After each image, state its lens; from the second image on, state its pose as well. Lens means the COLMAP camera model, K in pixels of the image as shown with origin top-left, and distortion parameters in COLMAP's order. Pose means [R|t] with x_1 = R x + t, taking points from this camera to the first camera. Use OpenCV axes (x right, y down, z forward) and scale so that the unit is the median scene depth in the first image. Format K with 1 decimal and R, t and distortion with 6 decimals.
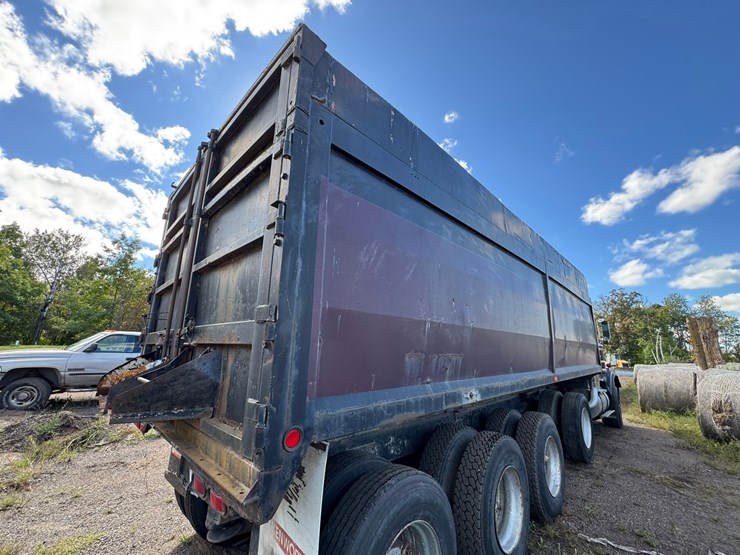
lens RADIAL K [[295.6, 0, 369.1], [0, 295.6, 278.2], [0, 0, 1]] dist [-0.002516, 0.000664]
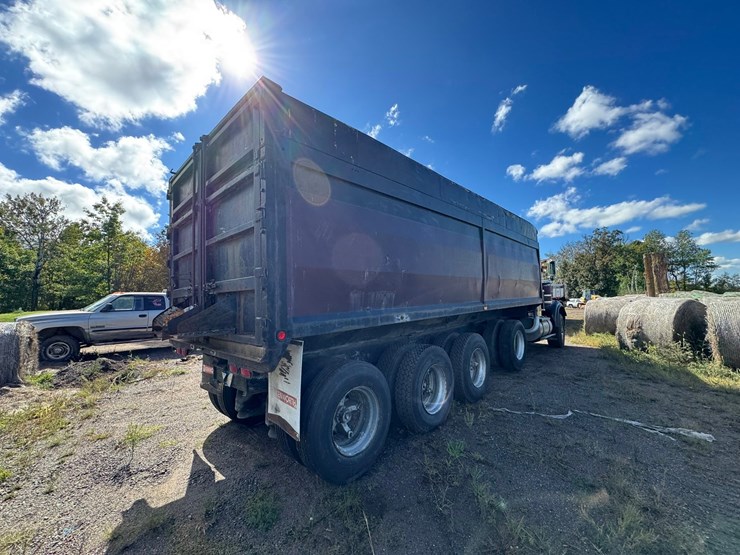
lens RADIAL K [[295.6, 0, 369.1], [0, 295.6, 278.2], [0, 0, 1]] dist [-0.002516, 0.000664]
pose [[0.998328, -0.052411, 0.024366, 0.086088], [0.047589, 0.984623, 0.168085, -0.037765], [-0.032801, -0.166645, 0.985471, -0.260669]]
